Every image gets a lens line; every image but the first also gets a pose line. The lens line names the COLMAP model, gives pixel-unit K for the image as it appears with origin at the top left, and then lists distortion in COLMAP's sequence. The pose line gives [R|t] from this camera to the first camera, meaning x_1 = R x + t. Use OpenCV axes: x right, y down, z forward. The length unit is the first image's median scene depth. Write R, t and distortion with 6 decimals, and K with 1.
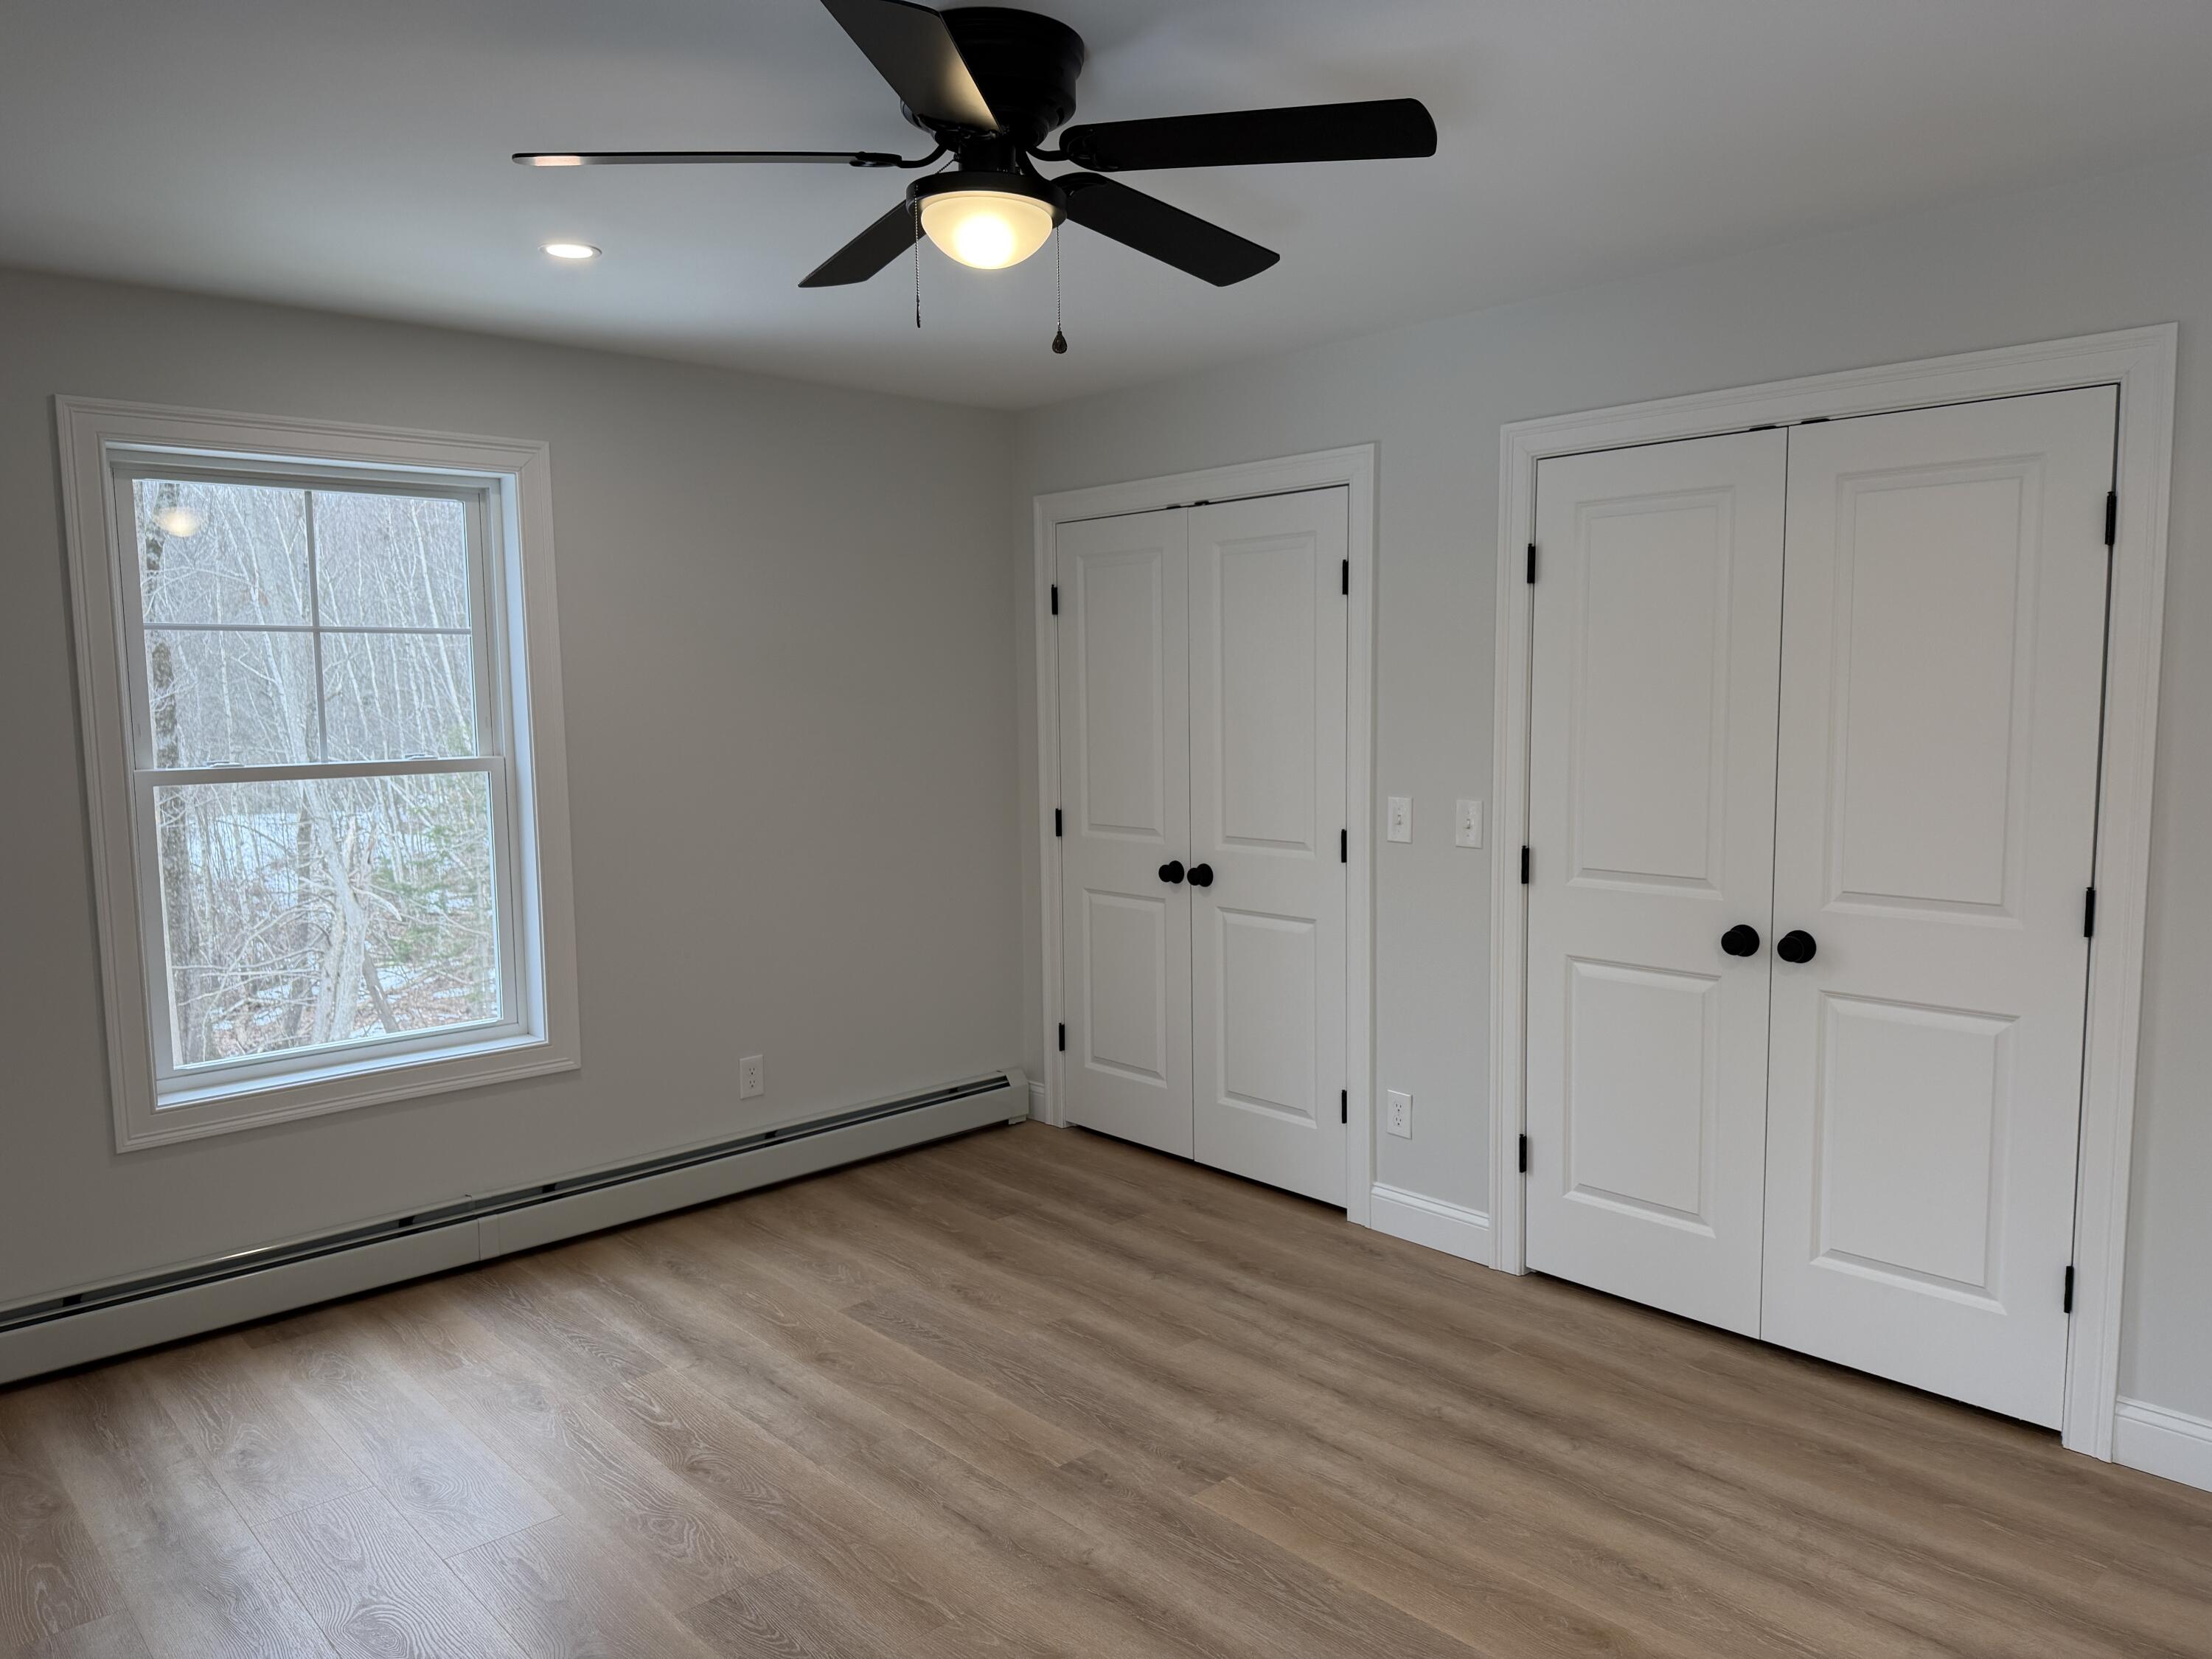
lens RADIAL K [[1507.1, 0, 1106.0], [0, 1507.1, 829.5], [0, 0, 1]] dist [-0.072668, 0.036962]
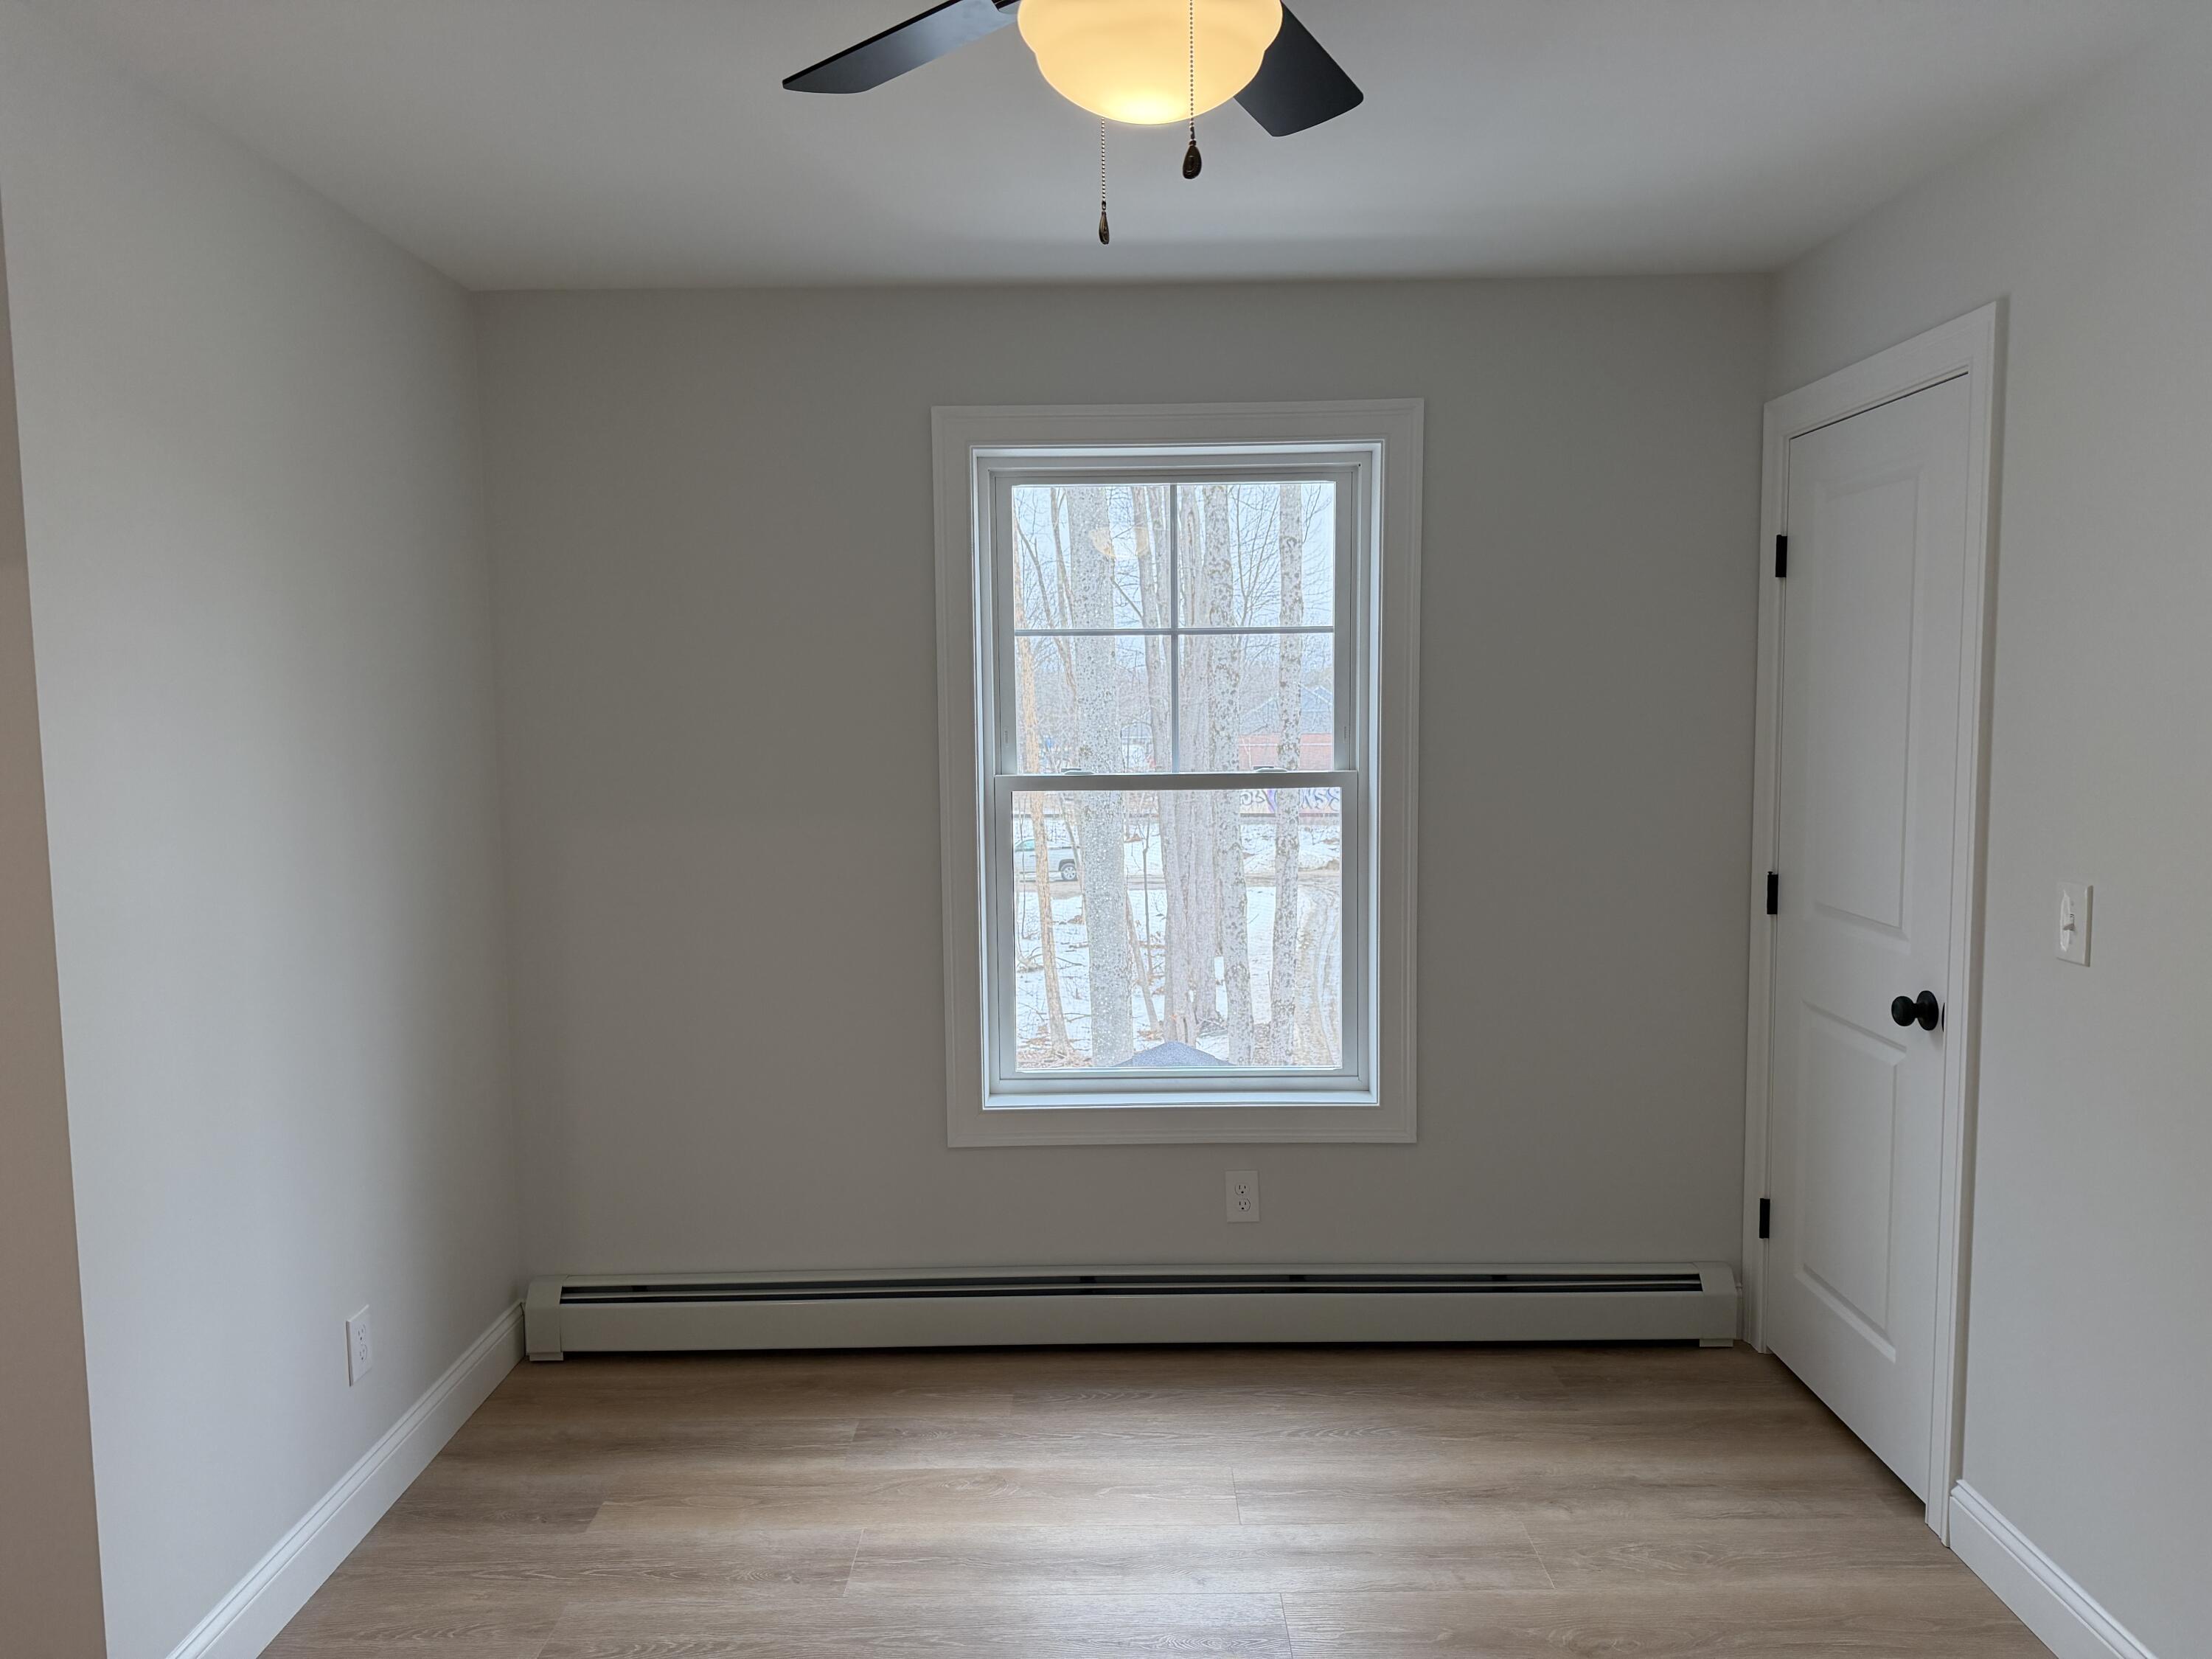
lens RADIAL K [[1693.7, 0, 1106.0], [0, 1693.7, 829.5], [0, 0, 1]] dist [0.105112, 0.000155]
pose [[0.725395, 0.054563, -0.686167, 0.182298], [-0.063233, 0.997920, 0.012506, -0.018912], [0.685423, 0.034317, 0.727336, 0.177699]]
